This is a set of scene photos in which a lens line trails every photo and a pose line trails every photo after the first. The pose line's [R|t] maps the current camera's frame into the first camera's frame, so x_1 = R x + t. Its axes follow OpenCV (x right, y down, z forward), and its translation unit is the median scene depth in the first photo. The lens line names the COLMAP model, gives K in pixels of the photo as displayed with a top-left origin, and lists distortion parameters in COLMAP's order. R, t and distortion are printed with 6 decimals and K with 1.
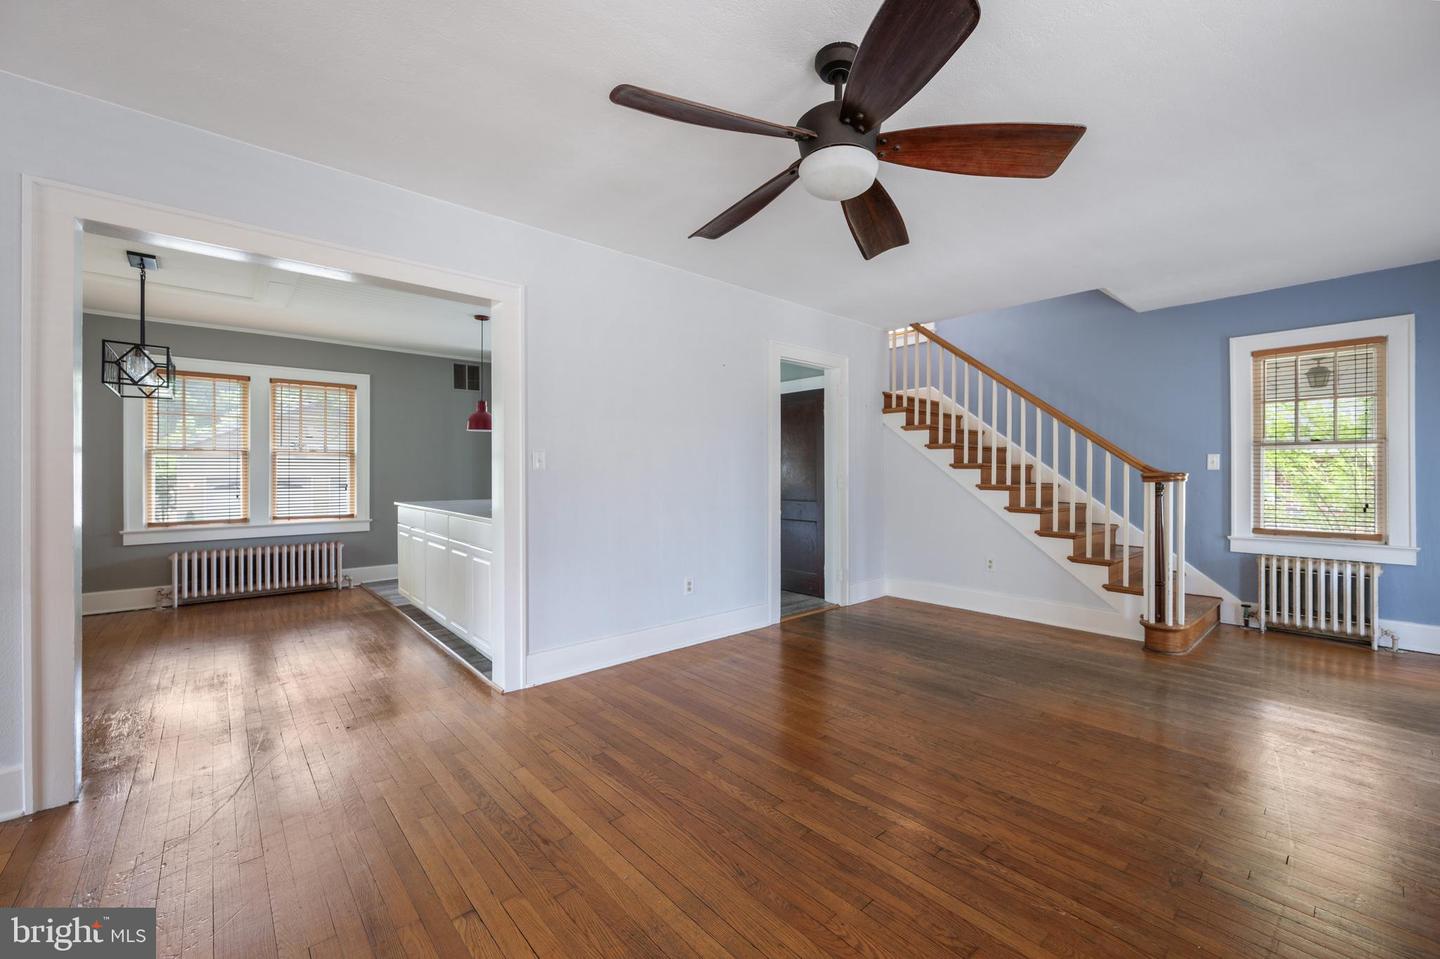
lens RADIAL K [[565.9, 0, 729.5], [0, 565.9, 475.9], [0, 0, 1]] dist [-0.000519, 0.001040]
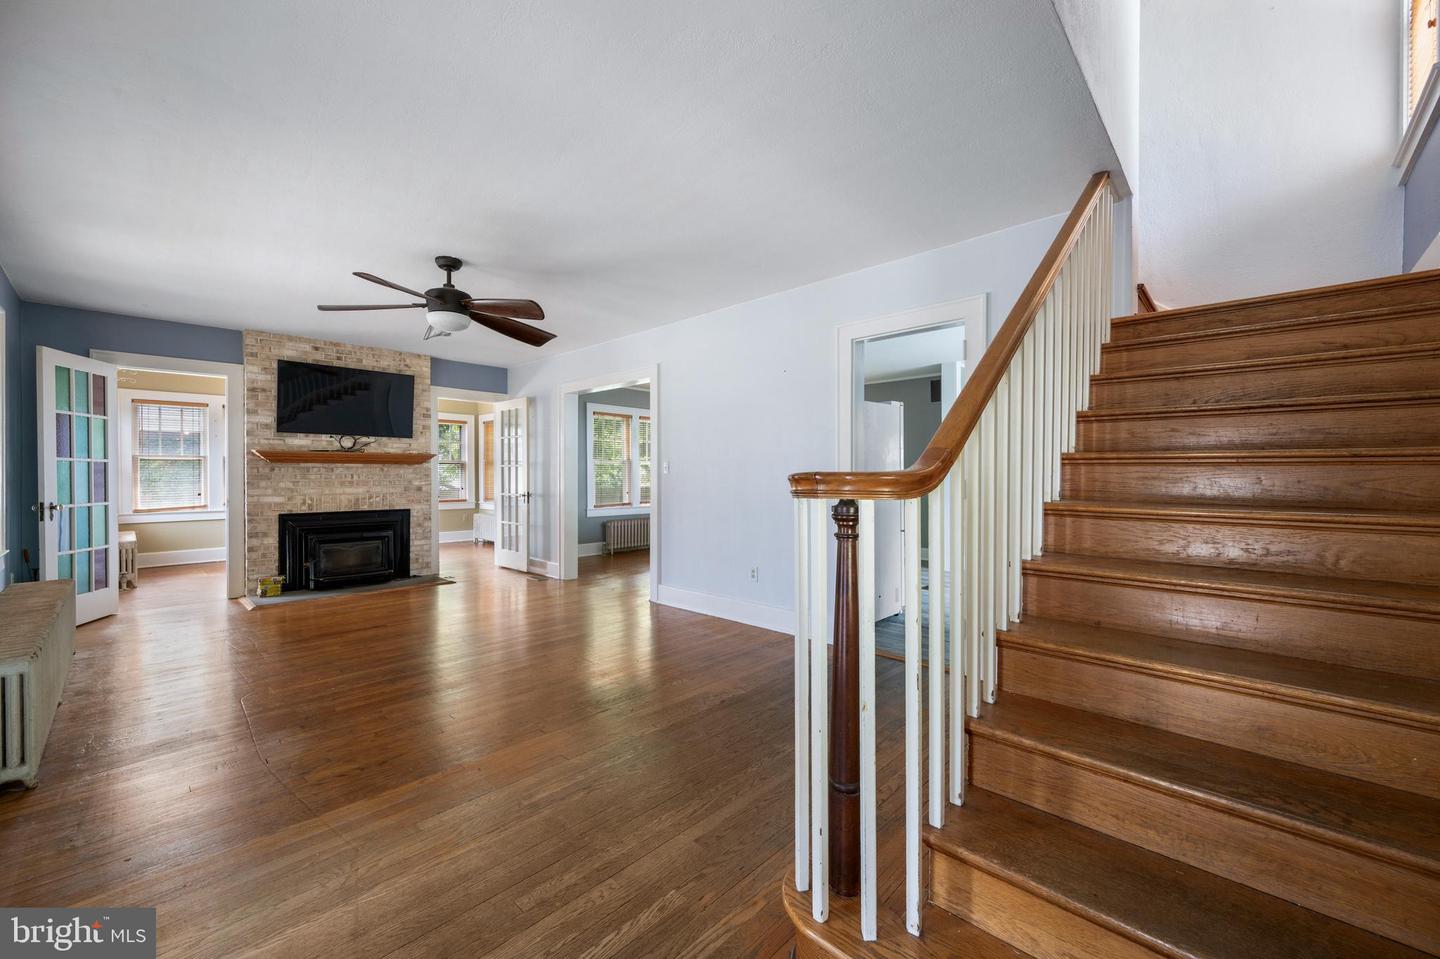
lens RADIAL K [[565.9, 0, 746.5], [0, 565.9, 477.8], [0, 0, 1]] dist [-0.000519, 0.001040]
pose [[0.108597, 0.003608, -0.994079, 1.061123], [-0.003106, 0.999990, 0.003290, -0.001105], [0.994081, 0.002731, 0.108607, 0.862705]]
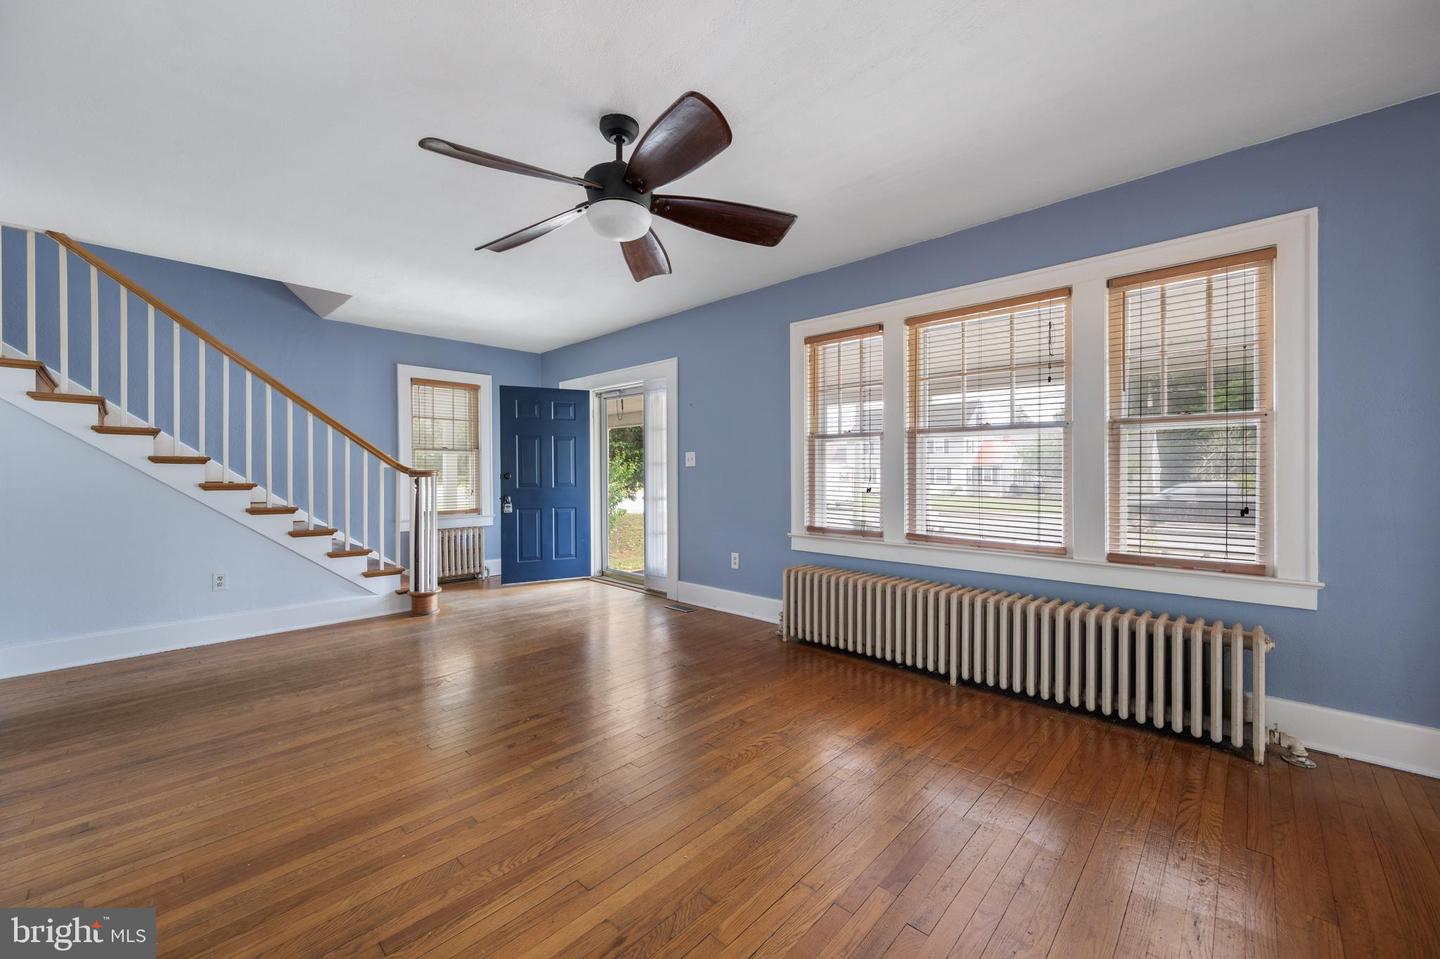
lens RADIAL K [[565.9, 0, 729.3], [0, 565.9, 476.1], [0, 0, 1]] dist [-0.000519, 0.001040]
pose [[-0.081129, -0.005517, 0.996688, -0.497531], [0.005764, 0.999965, 0.006004, 0.005840], [-0.996687, 0.006232, -0.081095, 0.413109]]
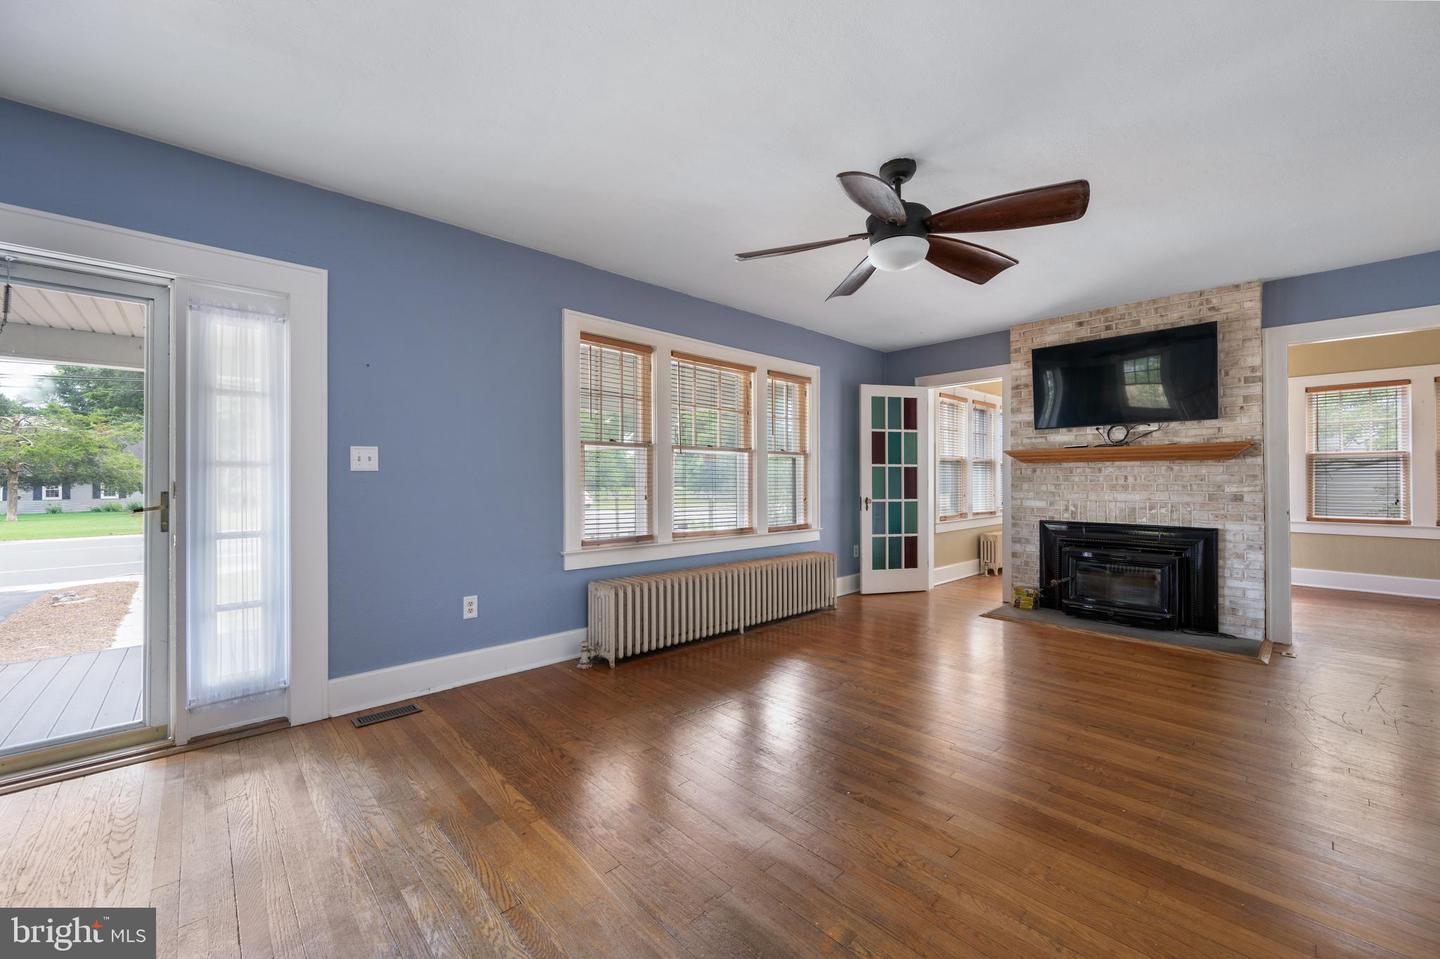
lens RADIAL K [[565.9, 0, 708.9], [0, 565.9, 476.3], [0, 0, 1]] dist [-0.000519, 0.001040]
pose [[-0.999987, 0.001076, -0.005038, 0.308498], [0.001082, 0.999999, -0.001069, -0.000348], [0.005037, -0.001074, -0.999987, 1.116859]]
